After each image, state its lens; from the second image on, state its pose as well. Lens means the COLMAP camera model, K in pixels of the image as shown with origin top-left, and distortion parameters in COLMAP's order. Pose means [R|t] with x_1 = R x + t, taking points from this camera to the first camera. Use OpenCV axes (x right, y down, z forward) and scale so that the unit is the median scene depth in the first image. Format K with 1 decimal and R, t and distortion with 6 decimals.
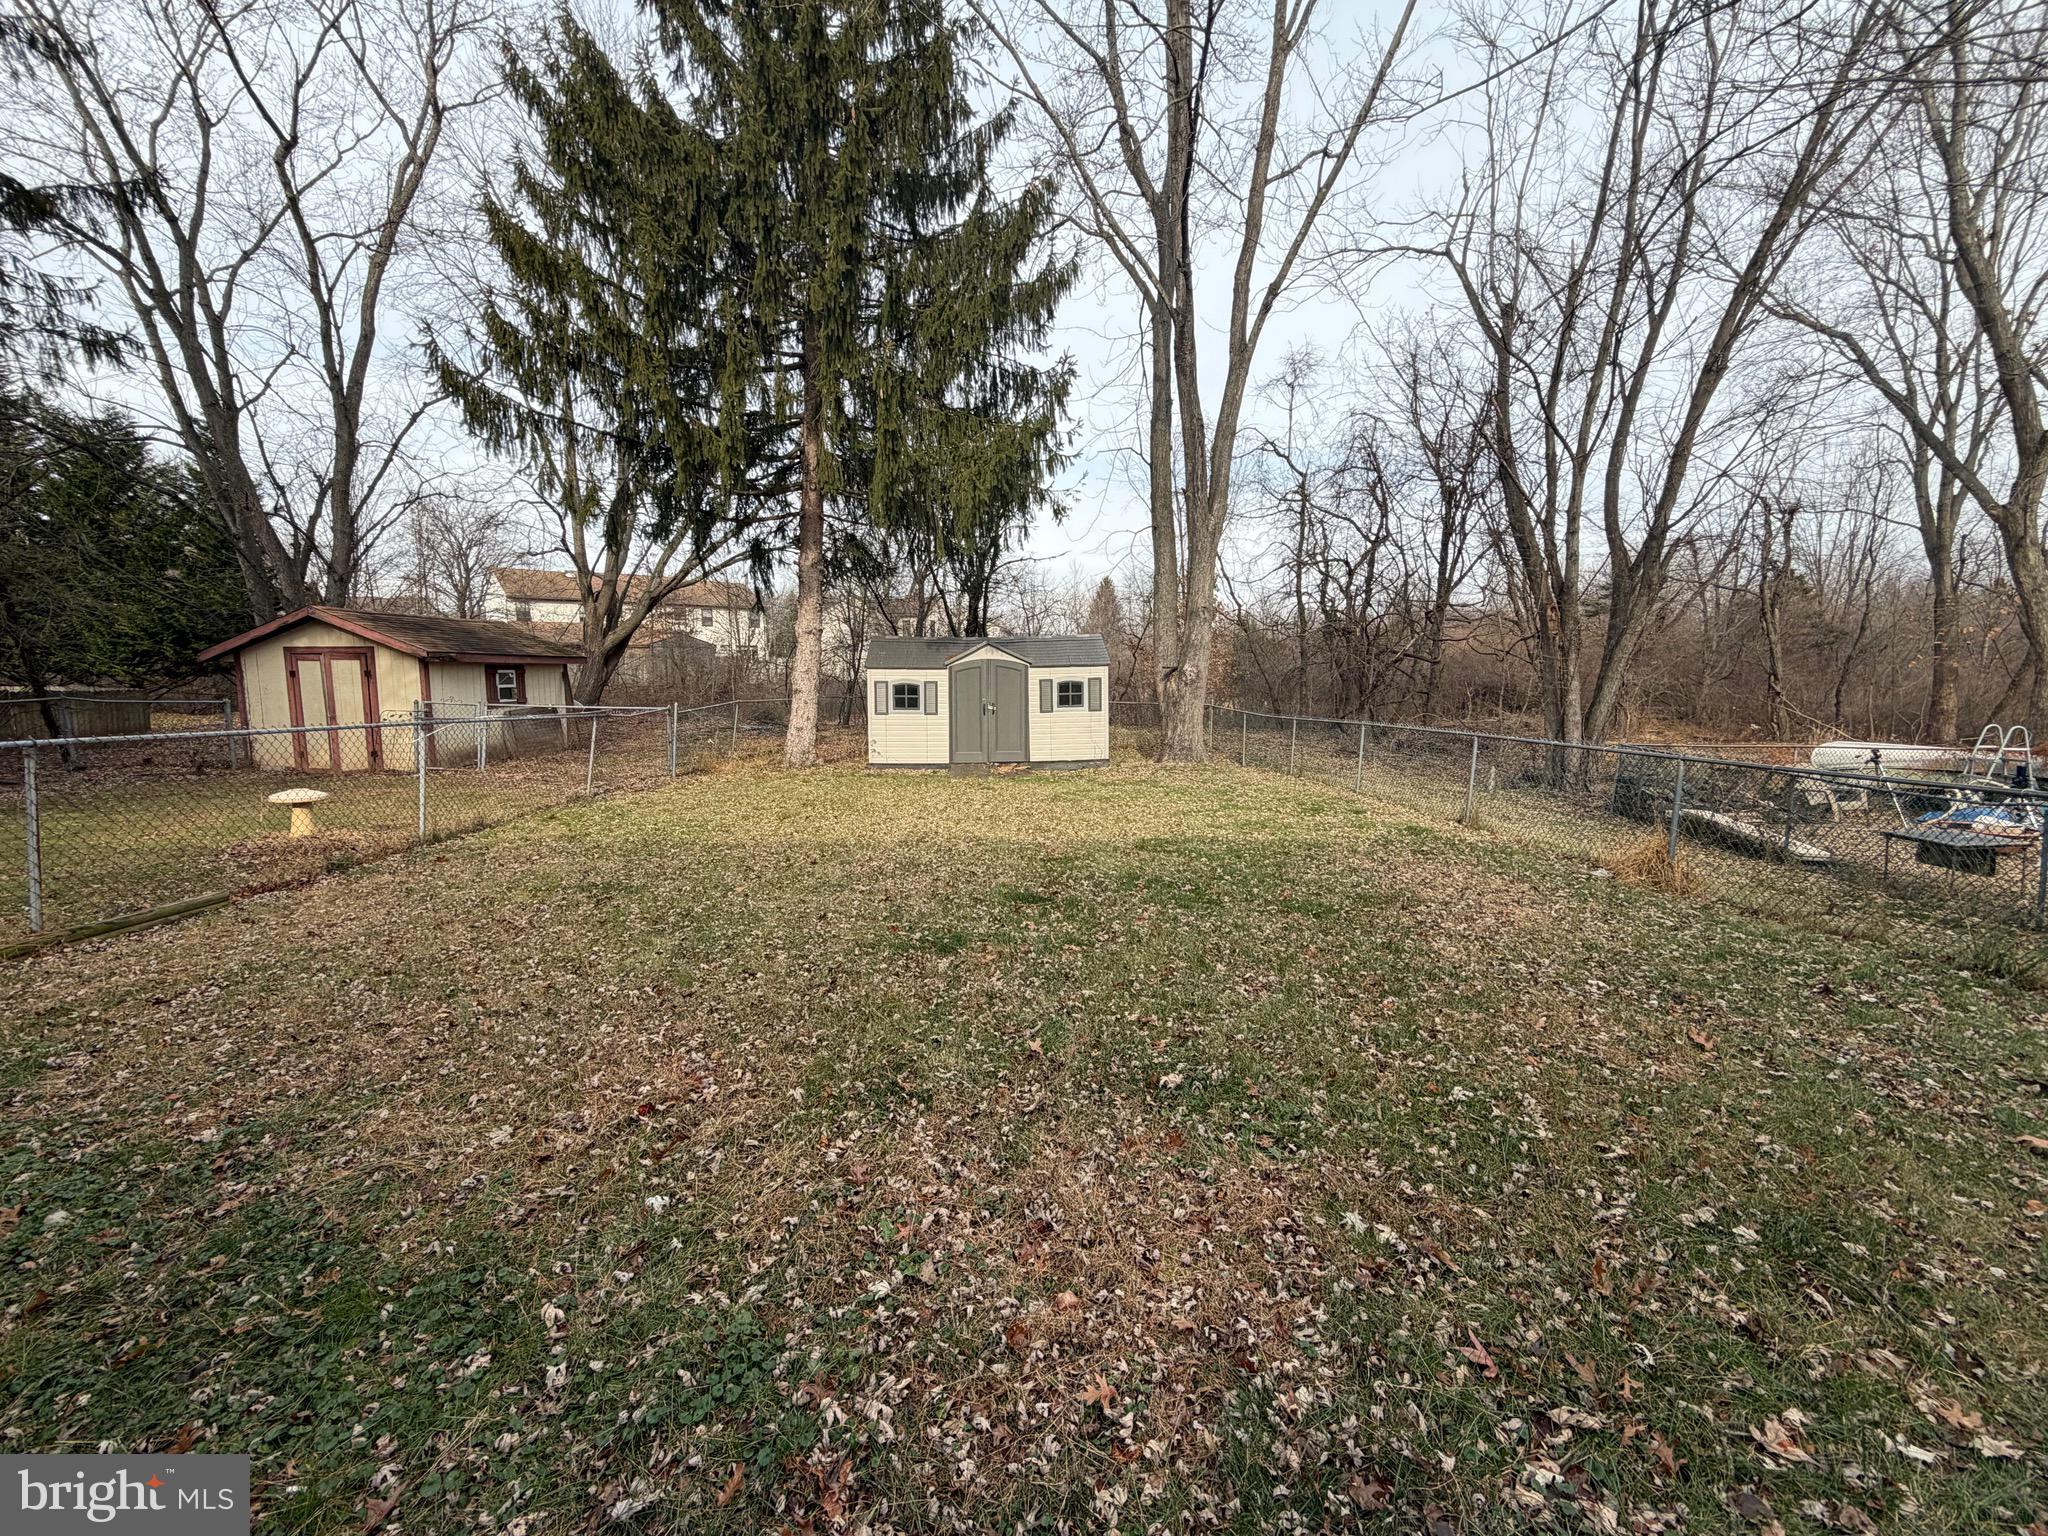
lens RADIAL K [[804.0, 0, 1022.2], [0, 804.0, 760.0], [0, 0, 1]] dist [-0.005698, 0.001068]
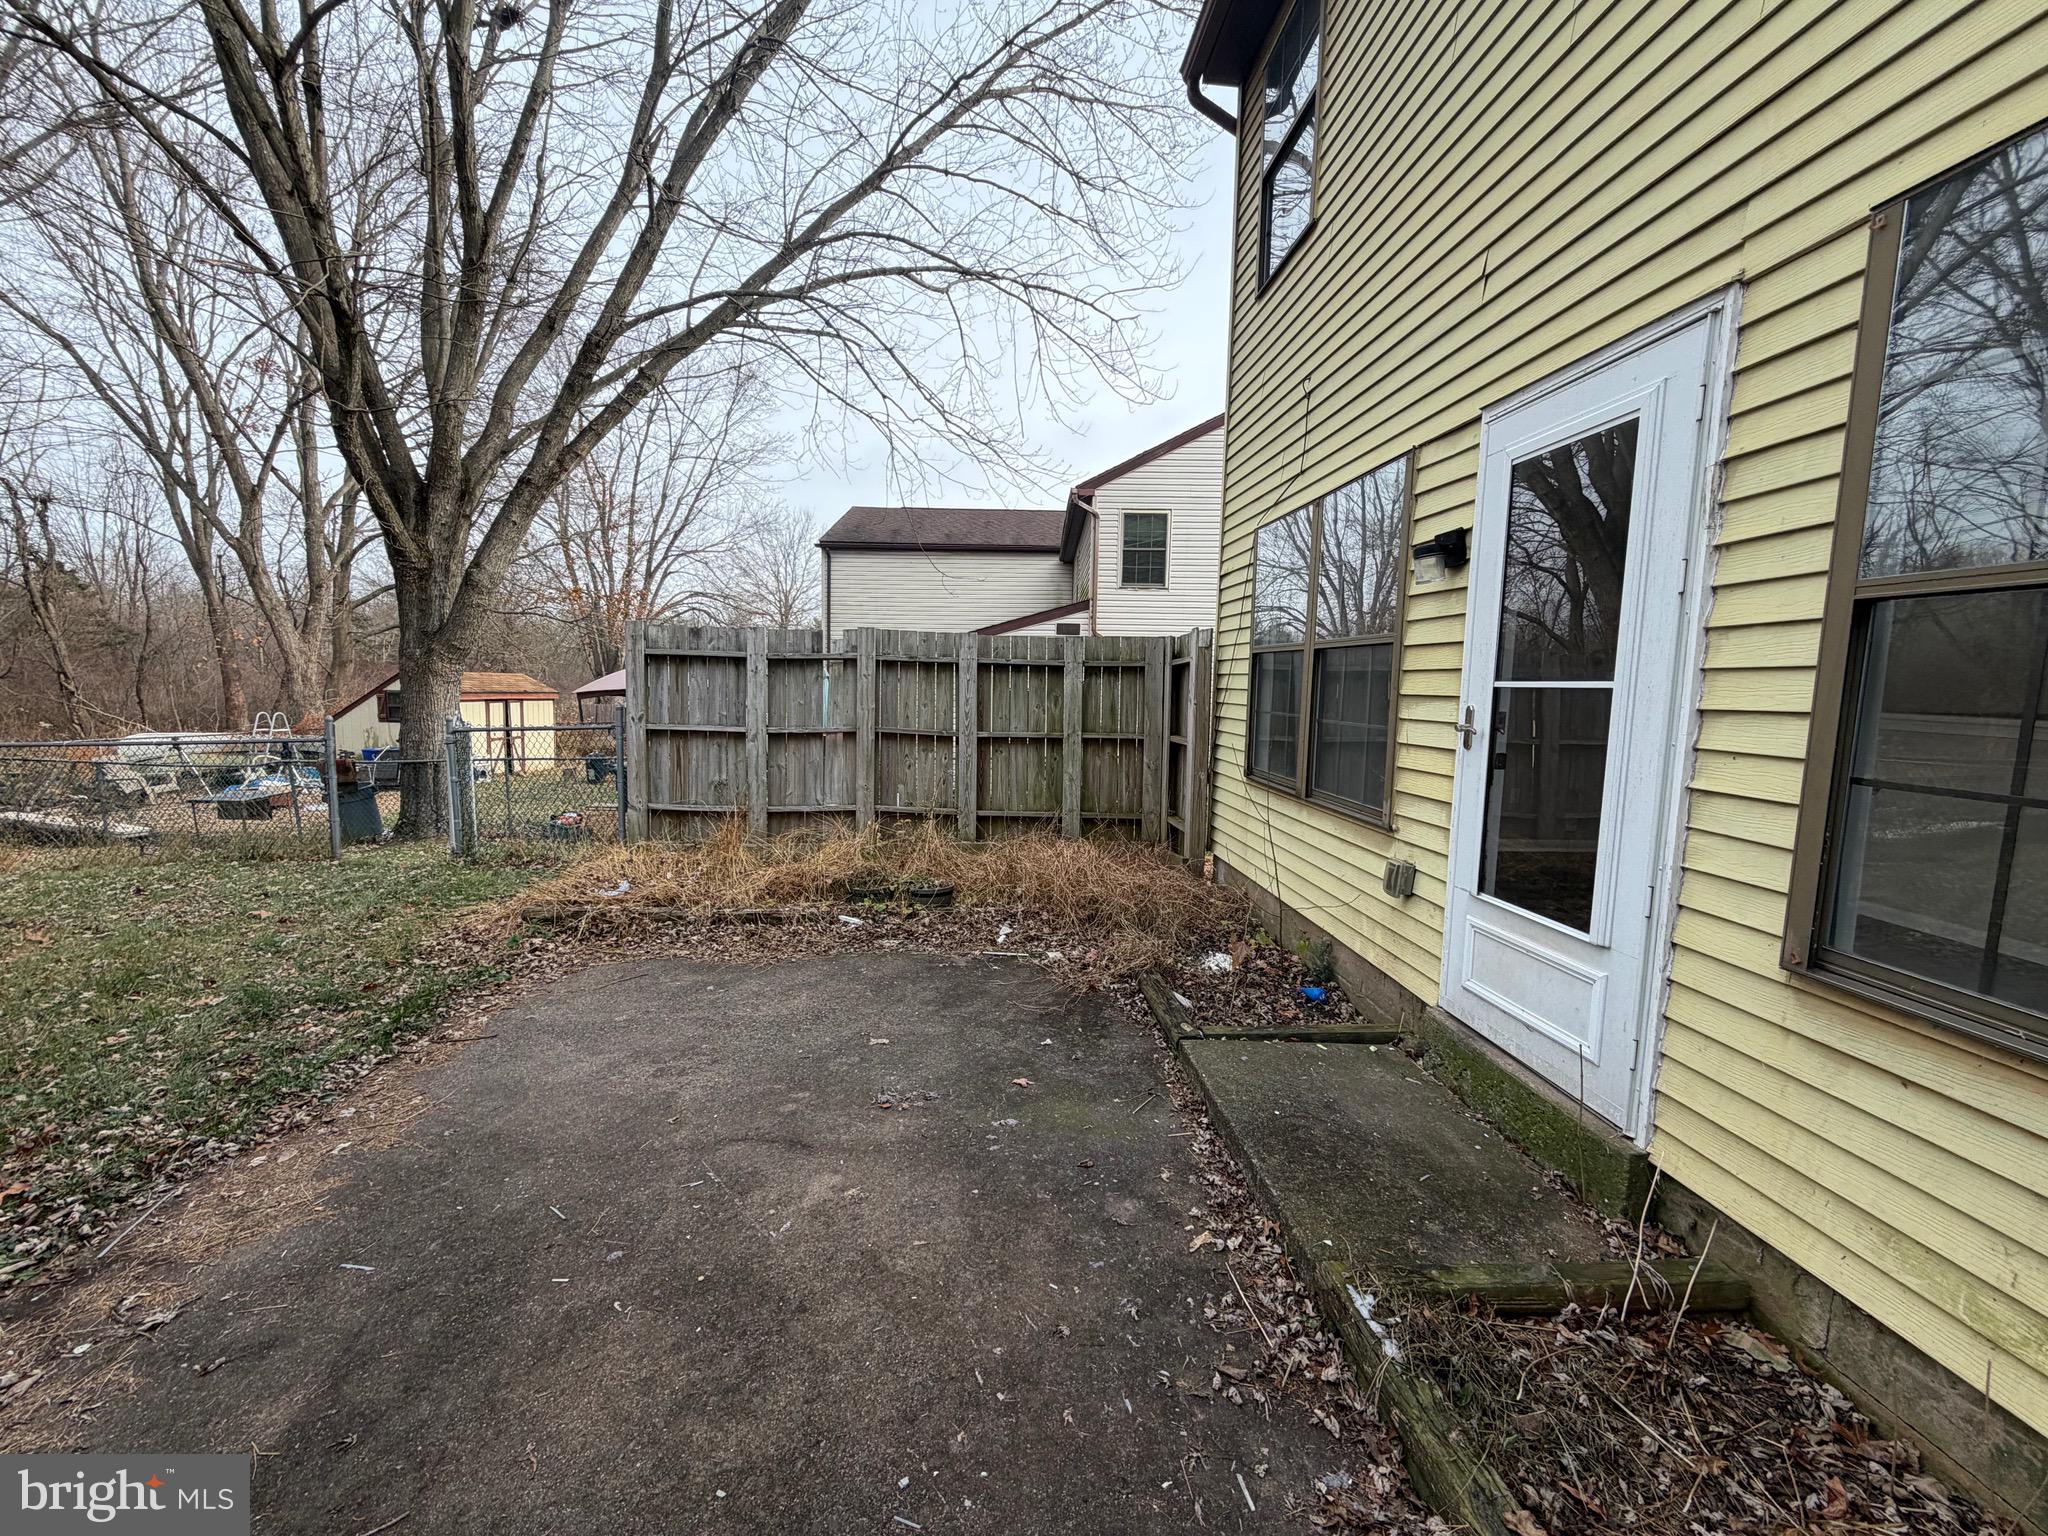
lens RADIAL K [[804.0, 0, 1024.5], [0, 804.0, 780.0], [0, 0, 1]] dist [-0.005698, 0.001068]
pose [[-0.049043, -0.118598, 0.991730, -0.139798], [0.097194, 0.987646, 0.122916, 0.024208], [-0.994056, 0.102419, -0.036910, -0.164265]]
